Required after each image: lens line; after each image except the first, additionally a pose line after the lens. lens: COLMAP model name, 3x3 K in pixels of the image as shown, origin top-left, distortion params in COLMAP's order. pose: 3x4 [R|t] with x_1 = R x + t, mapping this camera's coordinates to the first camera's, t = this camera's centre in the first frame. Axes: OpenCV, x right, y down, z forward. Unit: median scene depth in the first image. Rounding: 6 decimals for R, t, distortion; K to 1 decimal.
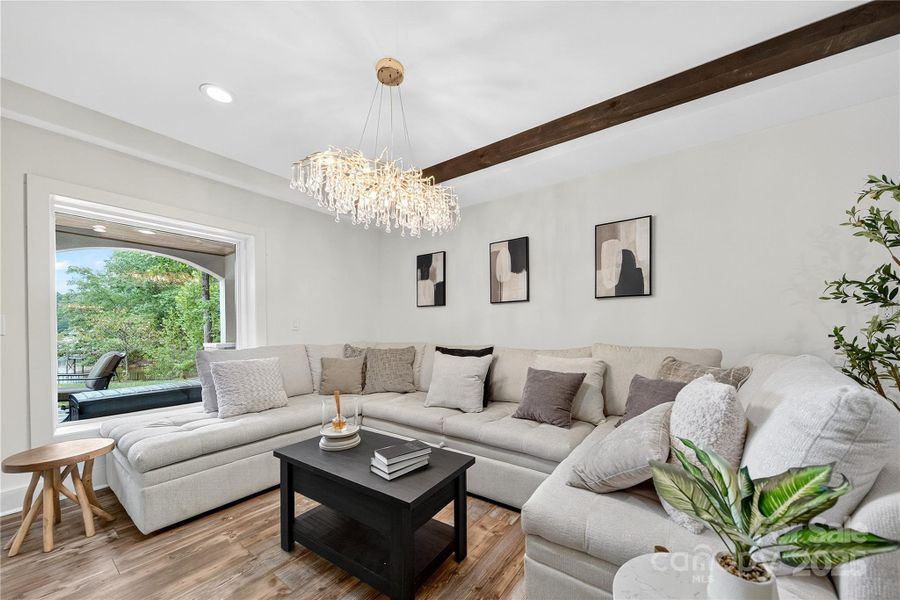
lens RADIAL K [[325.1, 0, 456.2], [0, 325.1, 328.3], [0, 0, 1]] dist [0.003540, 0.000249]
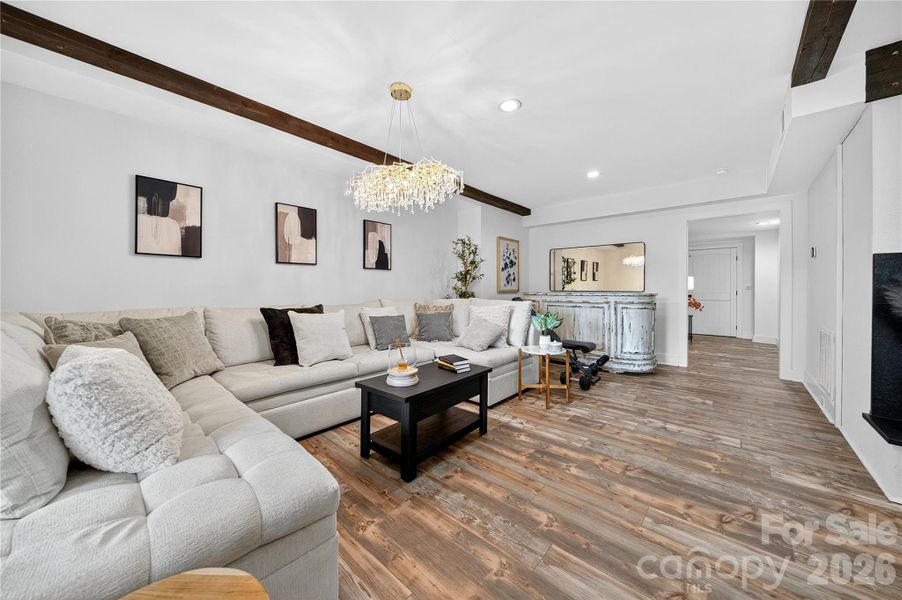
lens RADIAL K [[325.8, 0, 444.9], [0, 325.8, 287.1], [0, 0, 1]] dist [0.003540, 0.000249]
pose [[0.114254, 0.012076, 0.993378, -0.862501], [0.002596, 0.999919, -0.012454, 0.011776], [-0.993448, 0.004001, 0.114214, 0.394978]]
